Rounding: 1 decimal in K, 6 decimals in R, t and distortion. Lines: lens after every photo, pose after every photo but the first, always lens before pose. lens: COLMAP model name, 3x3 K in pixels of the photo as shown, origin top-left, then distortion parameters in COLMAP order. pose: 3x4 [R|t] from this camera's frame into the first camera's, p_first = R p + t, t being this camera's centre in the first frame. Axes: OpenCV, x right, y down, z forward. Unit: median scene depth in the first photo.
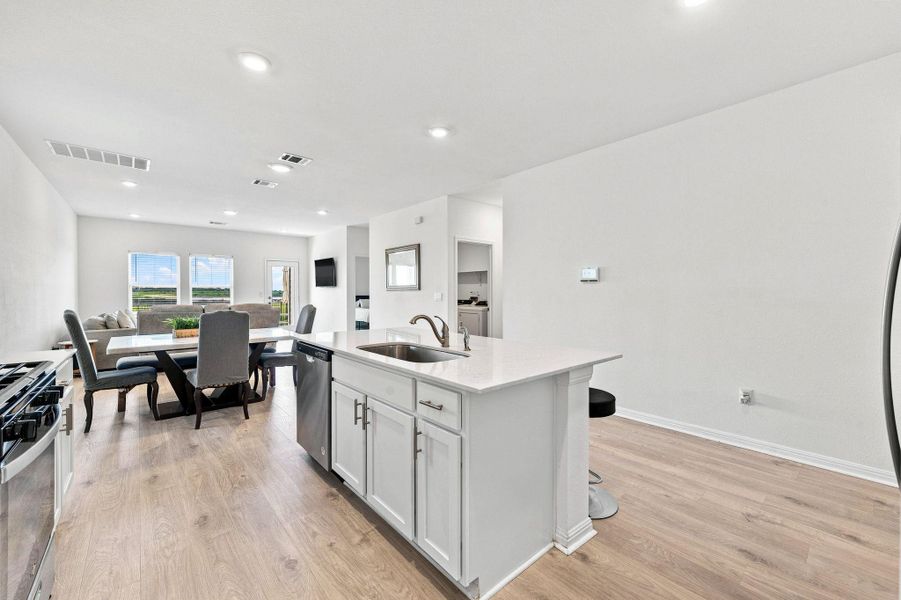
lens RADIAL K [[356.4, 0, 447.0], [0, 356.4, 295.4], [0, 0, 1]] dist [-0.002812, 0.000528]
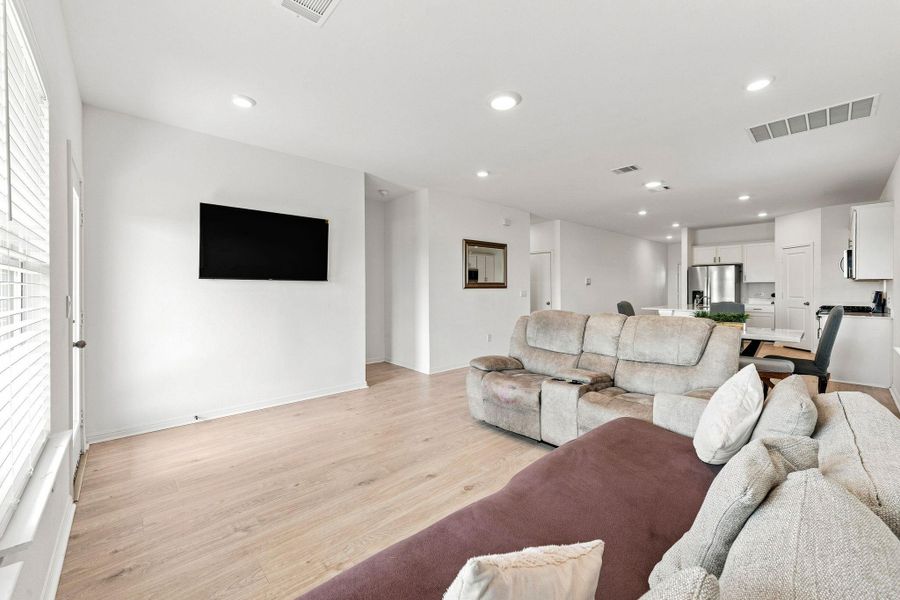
lens RADIAL K [[356.0, 0, 456.5], [0, 356.0, 286.4], [0, 0, 1]] dist [-0.002812, 0.000528]
pose [[-0.036115, 0.002253, 0.999345, -1.628500], [0.011792, 0.999929, -0.001828, -0.028319], [-0.999278, 0.011718, -0.036139, 1.715764]]
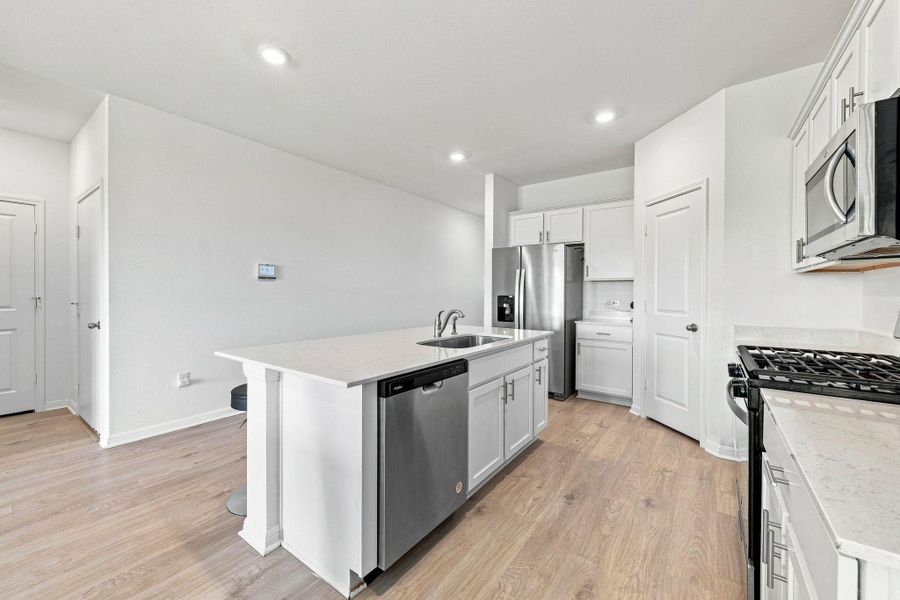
lens RADIAL K [[356.0, 0, 451.0], [0, 356.0, 291.3], [0, 0, 1]] dist [-0.002812, 0.000528]
pose [[-0.232058, -0.003018, 0.972697, -0.611636], [0.000764, 0.999994, 0.003285, -0.005067], [-0.972702, 0.001505, -0.232054, 0.655469]]
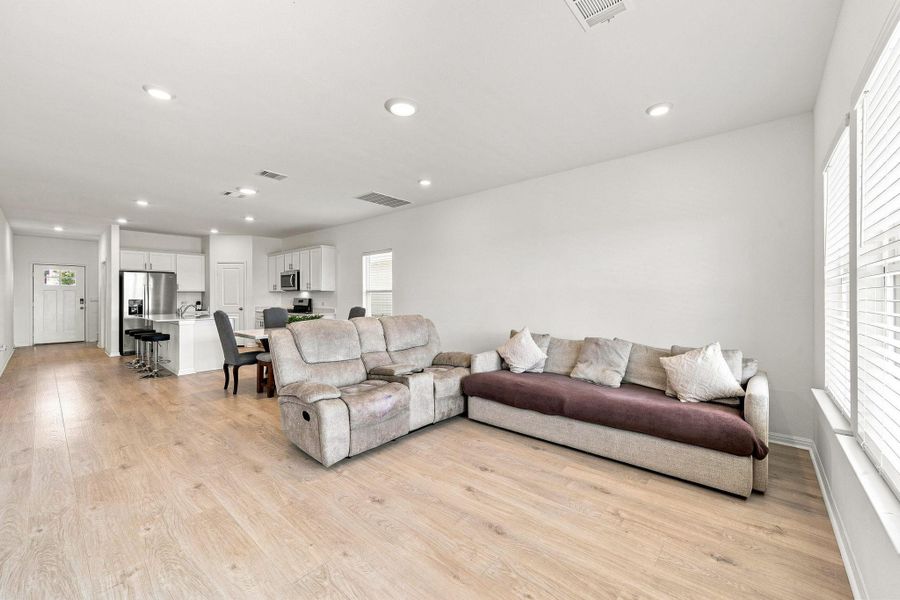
lens RADIAL K [[356.0, 0, 450.2], [0, 356.0, 294.5], [0, 0, 1]] dist [-0.002812, 0.000528]
pose [[-0.989109, -0.007710, -0.146984, -0.956427], [-0.007771, 0.999970, -0.000156, -0.026385], [0.146980, 0.000988, -0.989139, 2.269204]]
